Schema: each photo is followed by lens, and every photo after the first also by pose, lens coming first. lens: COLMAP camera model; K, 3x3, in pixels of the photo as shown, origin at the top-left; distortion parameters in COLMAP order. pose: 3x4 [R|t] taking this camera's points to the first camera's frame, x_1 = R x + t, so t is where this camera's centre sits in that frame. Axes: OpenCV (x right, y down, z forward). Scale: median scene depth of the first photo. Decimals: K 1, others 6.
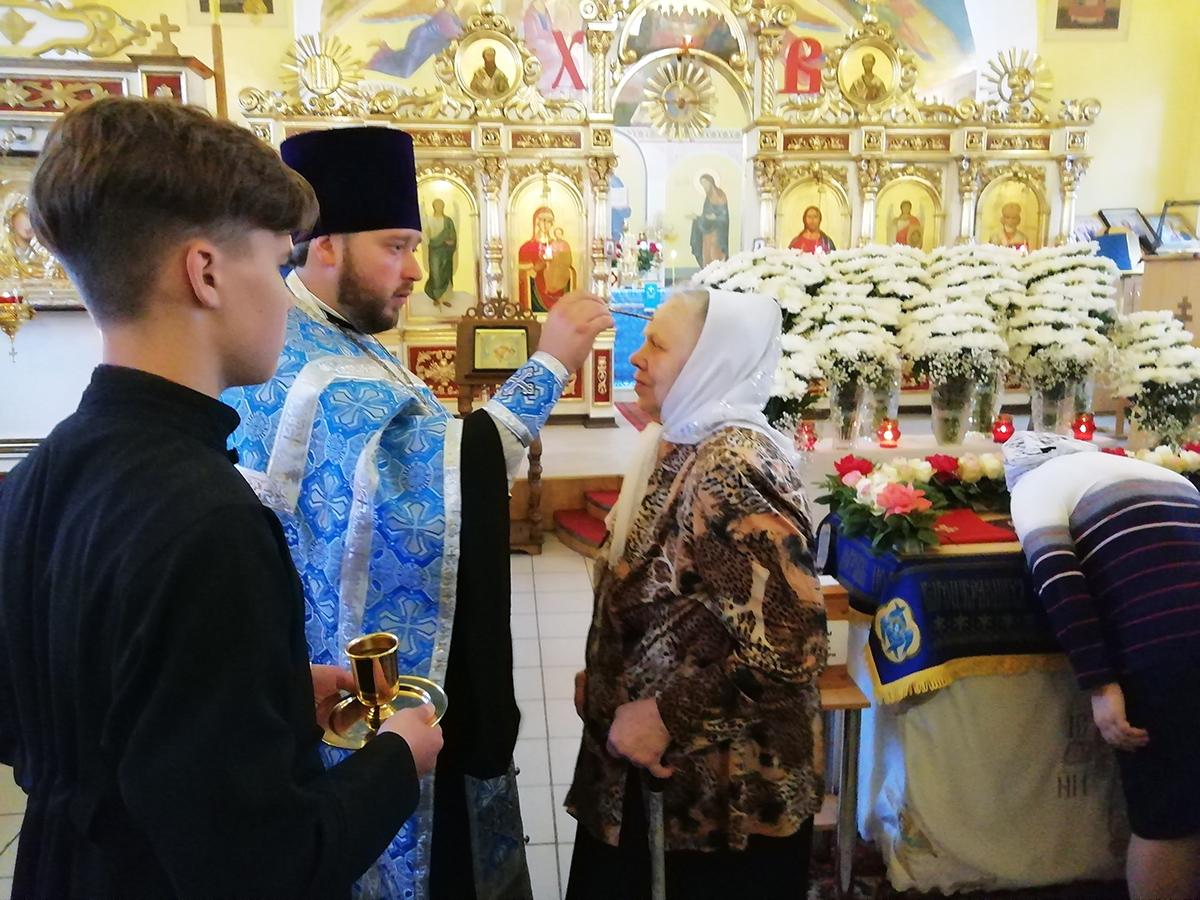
lens RADIAL K [[910.7, 0, 581.2], [0, 910.7, 432.9], [0, 0, 1]] dist [0.011365, 0.007392]
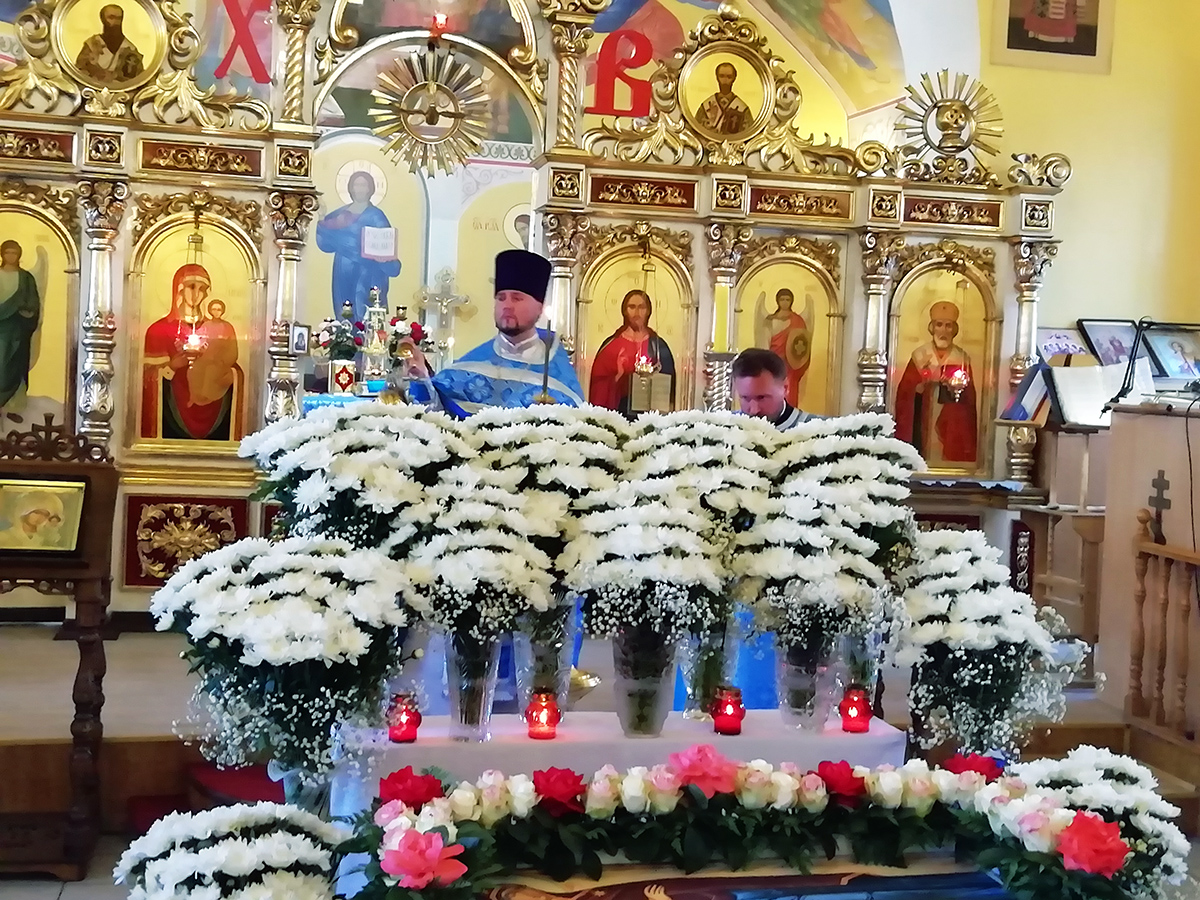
lens RADIAL K [[1514.2, 0, 596.1], [0, 1514.2, 413.8], [0, 0, 1]] dist [0.124693, -0.394359]
pose [[0.991164, 0.047479, 0.123853, 0.104548], [-0.031571, 0.991351, -0.127383, -0.030791], [-0.128830, 0.122348, 0.984090, -0.014891]]
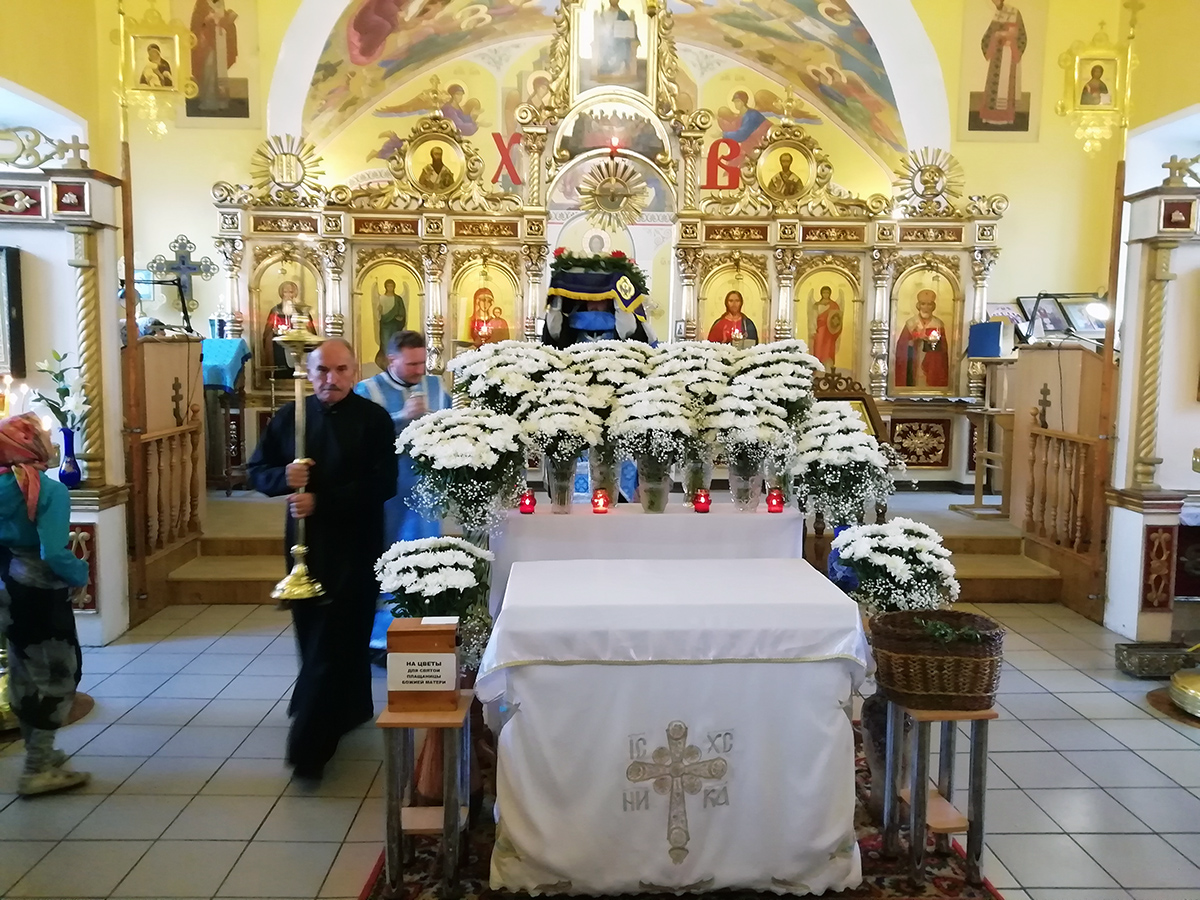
lens RADIAL K [[910.7, 0, 599.2], [0, 910.7, 426.4], [0, 0, 1]] dist [0.032697, -0.007317]
pose [[0.997072, 0.024082, -0.072580, 0.184250], [-0.029640, 0.996629, -0.076495, -0.002366], [0.070493, 0.078422, 0.994425, -0.070342]]
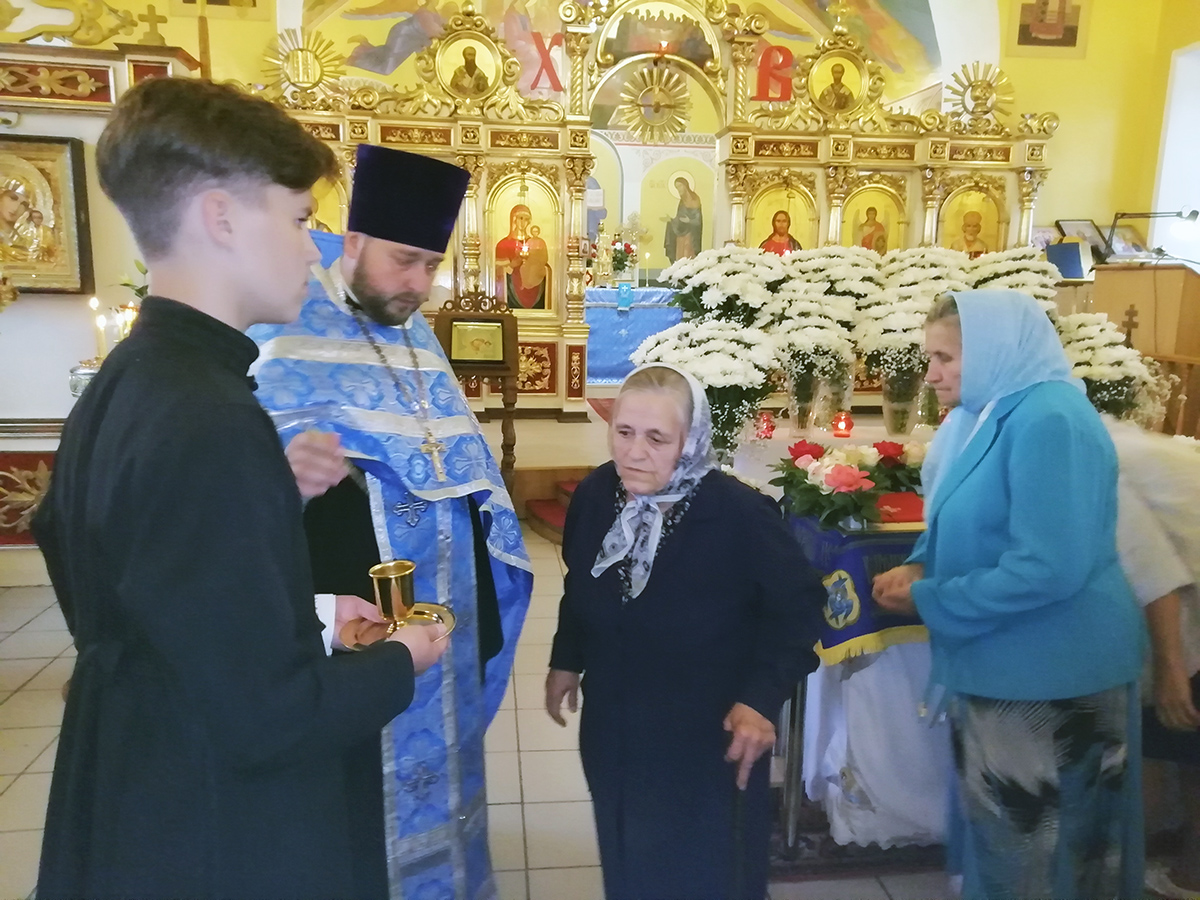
lens RADIAL K [[903.5, 0, 582.3], [0, 903.5, 434.8], [0, 0, 1]] dist [0.027176, -0.002200]
pose [[0.999420, 0.016116, 0.030006, 0.001434], [-0.016176, 0.999868, 0.001750, 0.007373], [-0.029974, -0.002234, 0.999548, -0.019745]]
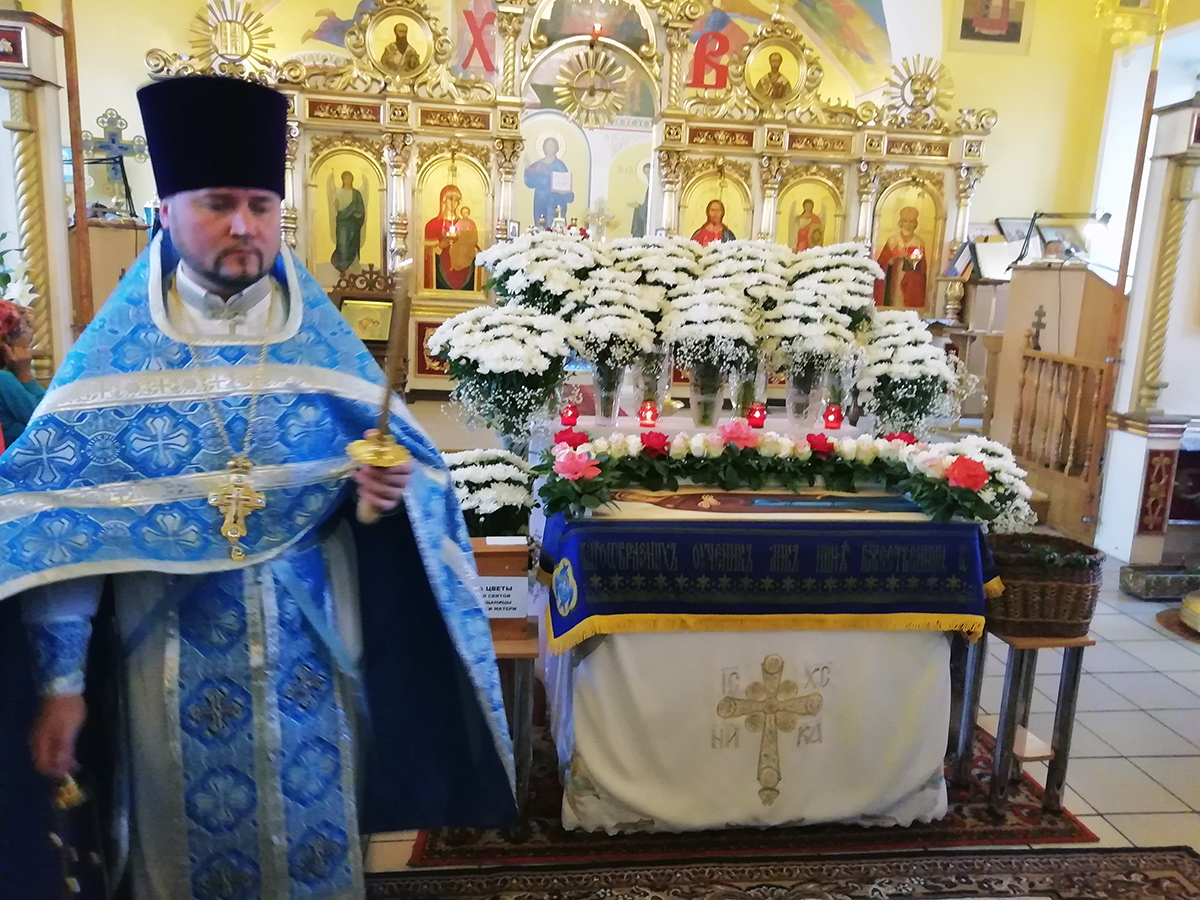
lens RADIAL K [[903.7, 0, 594.7], [0, 903.7, 431.8], [0, 0, 1]] dist [0.058010, -0.070563]
pose [[0.998546, 0.048710, 0.023080, 0.110964], [-0.049074, 0.998676, 0.015442, 0.004005], [-0.022297, -0.016552, 0.999614, -0.024686]]
